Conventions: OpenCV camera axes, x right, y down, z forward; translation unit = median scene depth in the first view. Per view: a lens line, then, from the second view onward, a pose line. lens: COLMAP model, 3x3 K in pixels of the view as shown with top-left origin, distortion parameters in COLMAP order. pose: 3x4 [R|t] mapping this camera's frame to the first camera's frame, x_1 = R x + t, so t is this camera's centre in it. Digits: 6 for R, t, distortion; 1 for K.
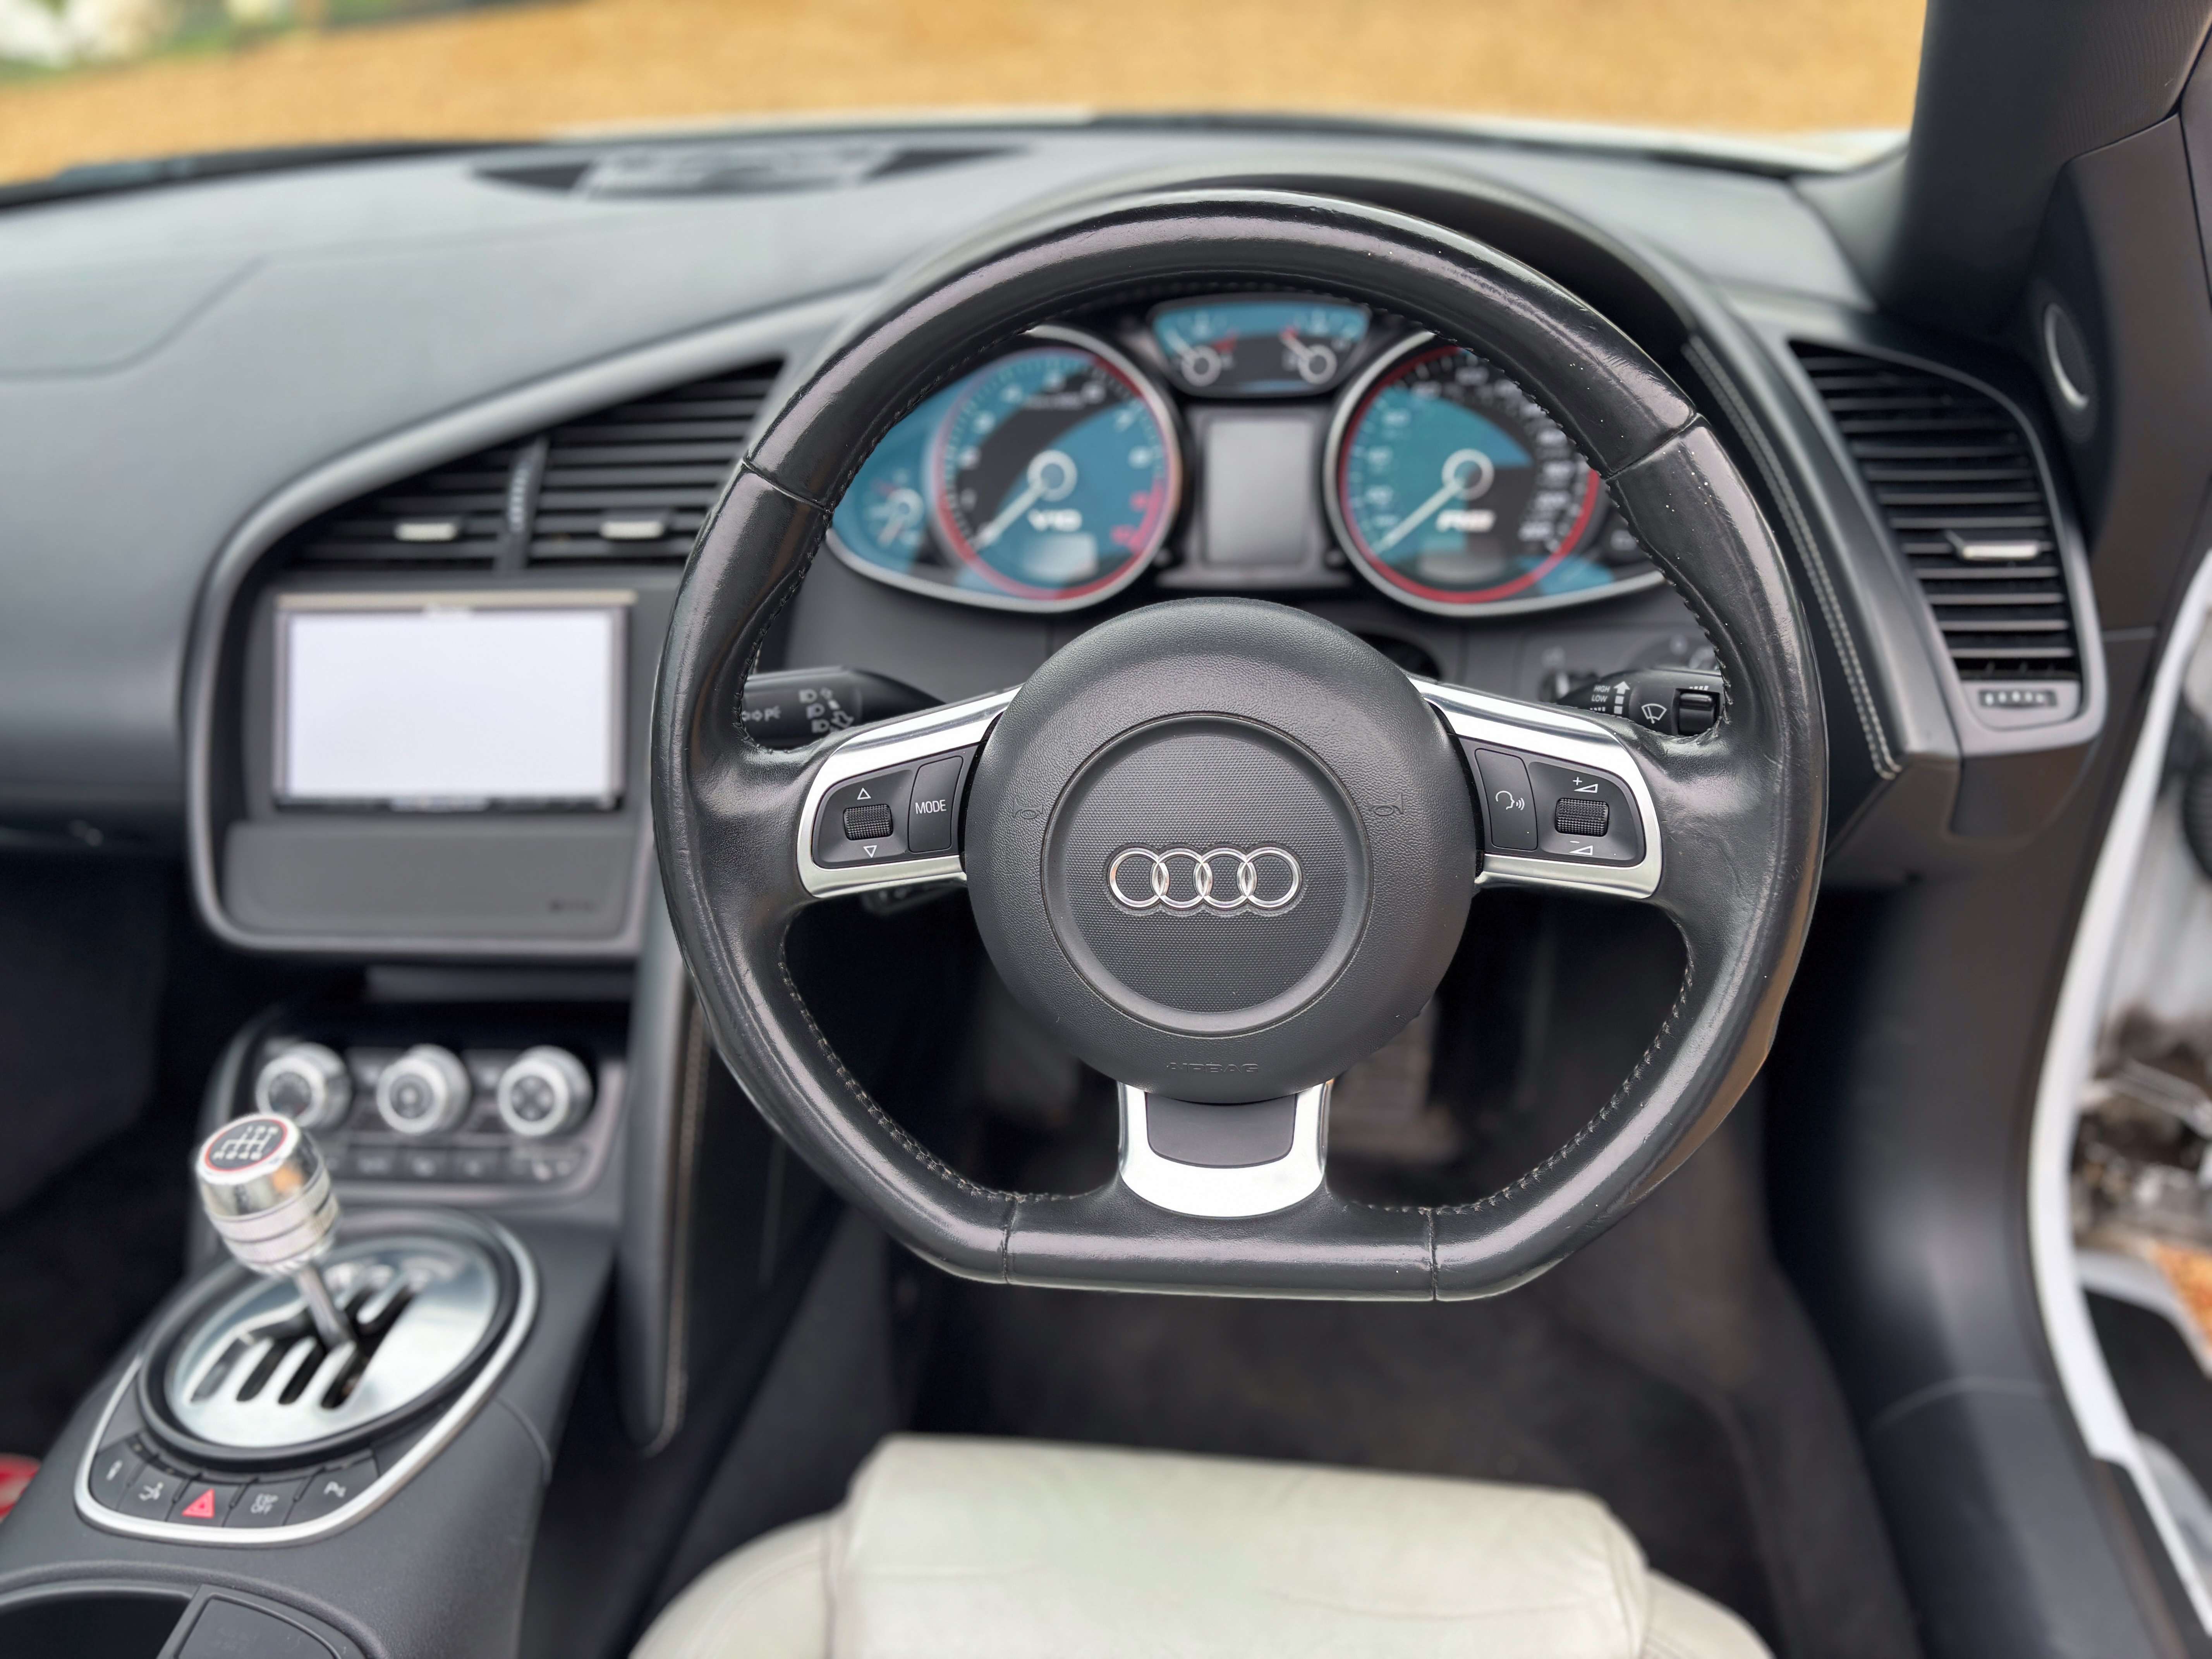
lens RADIAL K [[1670.9, 0, 1106.2], [0, 1670.9, 799.2], [0, 0, 1]] dist [0.002540, -0.032546]
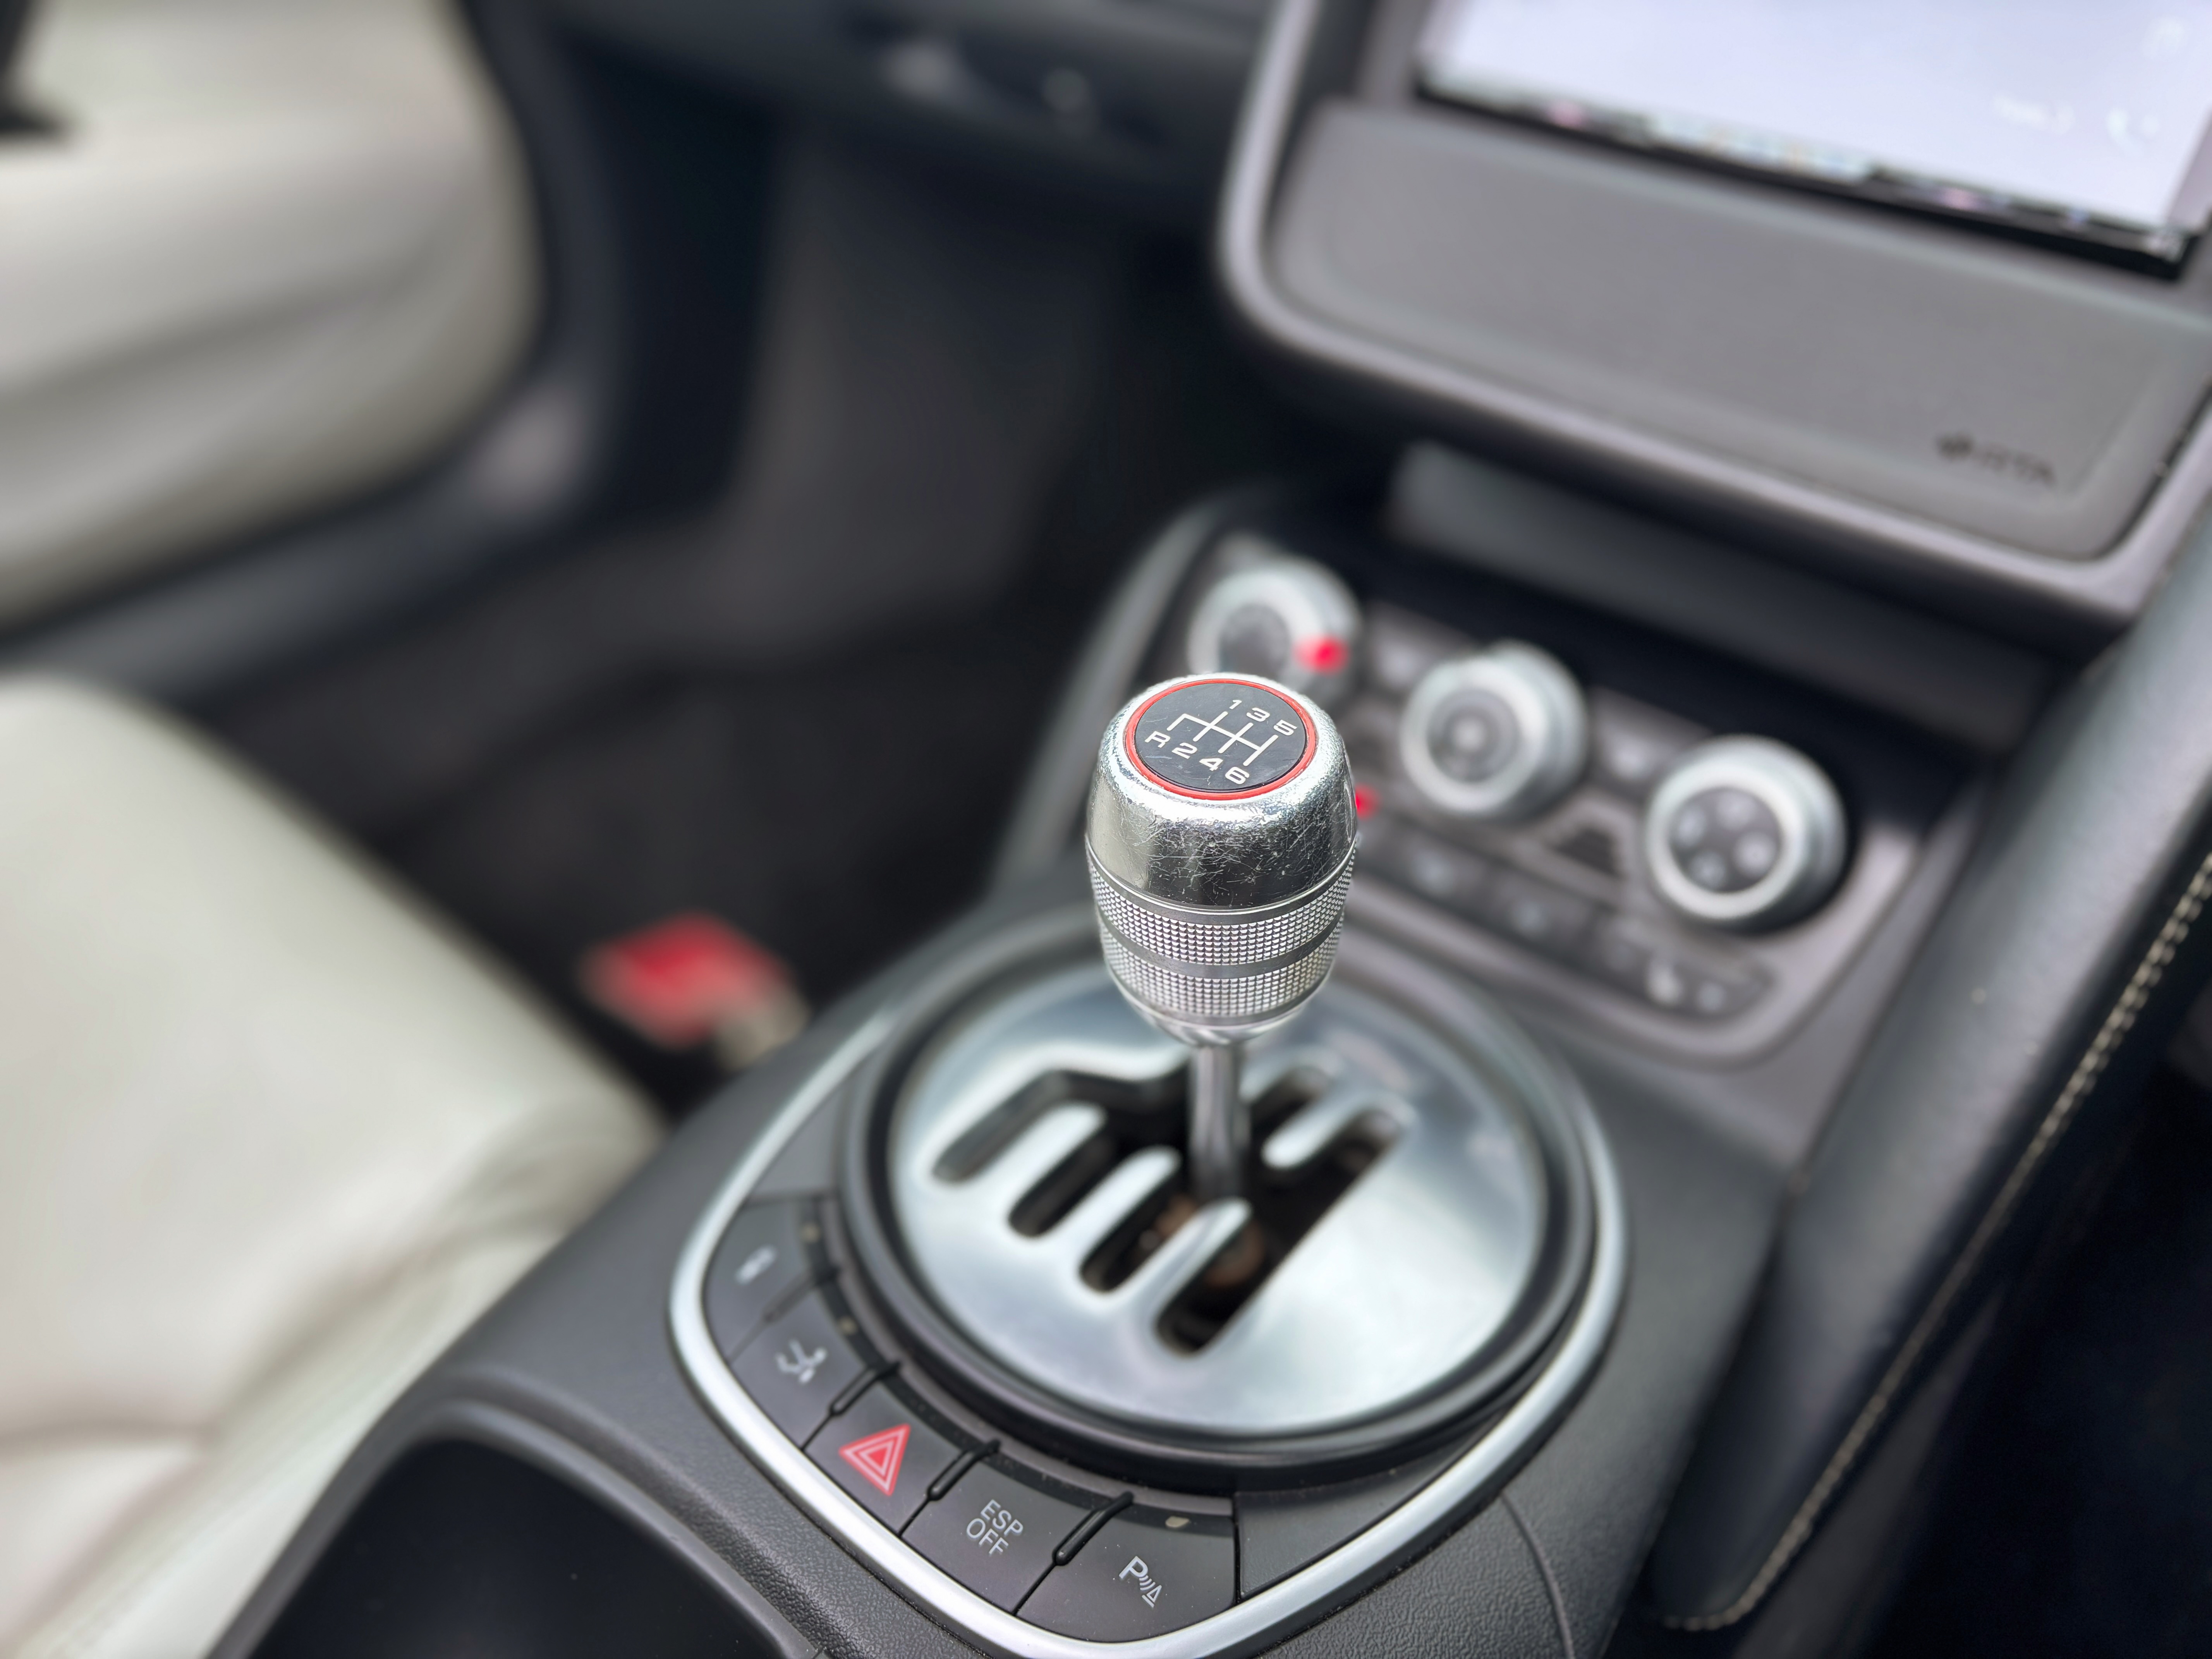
lens RADIAL K [[1675.8, 0, 1106.0], [0, 1675.8, 829.5], [0, 0, 1]] dist [0.036294, -0.000139]
pose [[0.831591, 0.392395, -0.393043, -0.341691], [-0.305361, 0.914161, 0.266579, 0.117939], [0.463909, -0.101665, 0.880030, 0.579085]]
